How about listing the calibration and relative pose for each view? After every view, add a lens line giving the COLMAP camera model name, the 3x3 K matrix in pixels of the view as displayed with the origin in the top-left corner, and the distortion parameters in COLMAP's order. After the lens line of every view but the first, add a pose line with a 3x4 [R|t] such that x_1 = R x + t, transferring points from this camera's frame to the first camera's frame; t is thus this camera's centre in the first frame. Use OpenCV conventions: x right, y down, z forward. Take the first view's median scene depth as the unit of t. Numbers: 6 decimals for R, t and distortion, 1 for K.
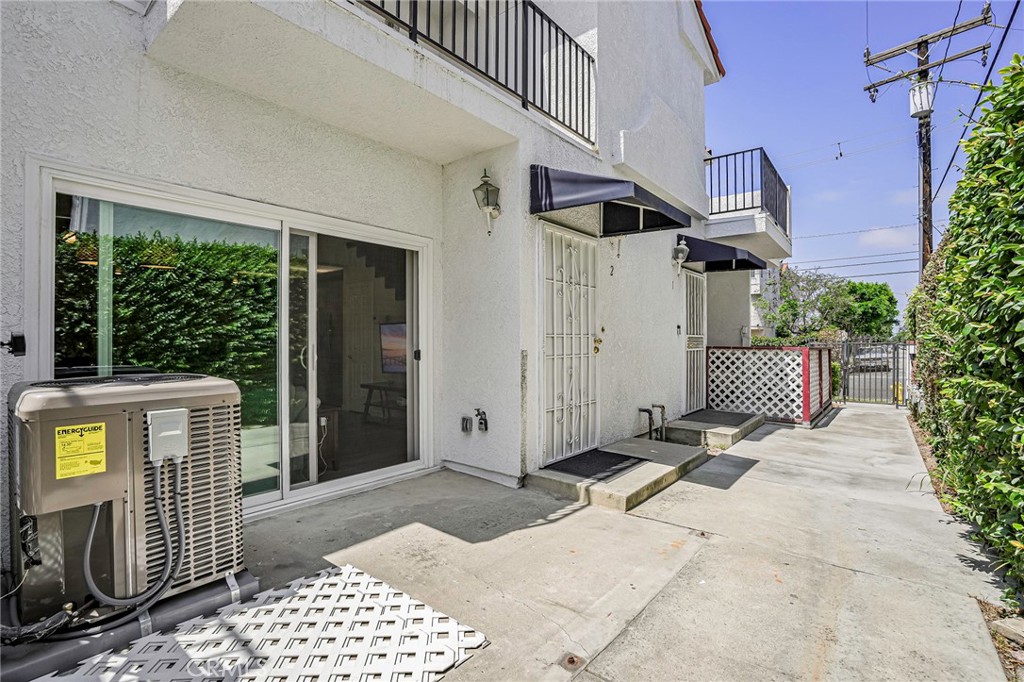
lens RADIAL K [[474.8, 0, 512.0], [0, 474.8, 341.0], [0, 0, 1]] dist [-0.056022, 0.015920]
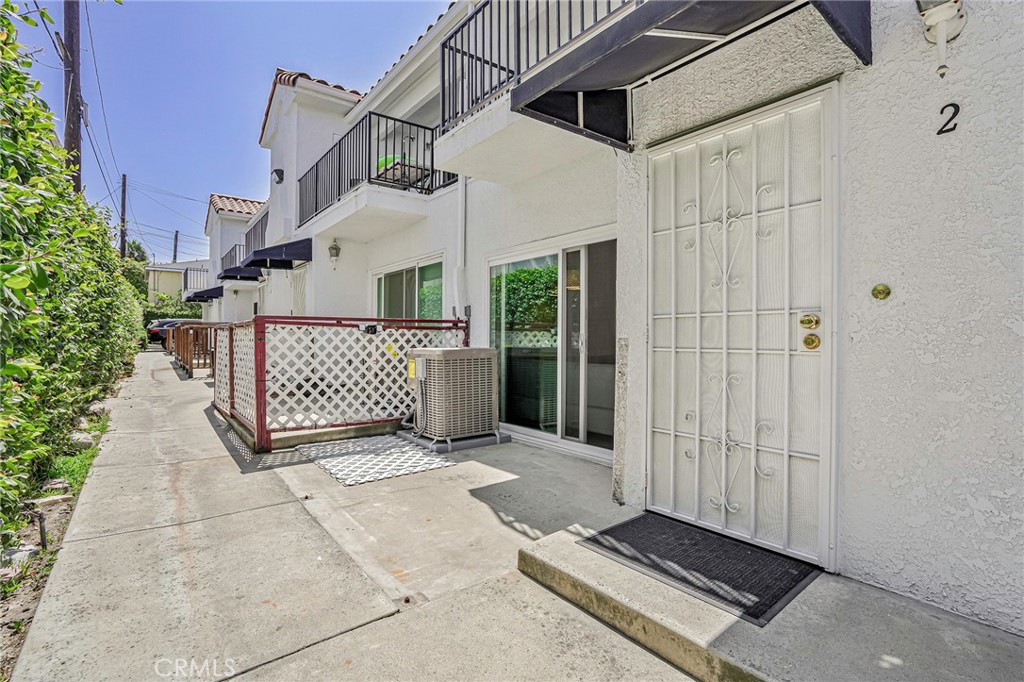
lens RADIAL K [[474.8, 0, 512.0], [0, 474.8, 341.0], [0, 0, 1]] dist [-0.056022, 0.015920]
pose [[-0.213081, 0.003489, -0.977028, 1.028342], [-0.004658, 0.999979, 0.004586, 0.026517], [0.977024, 0.005528, -0.213060, 1.270382]]
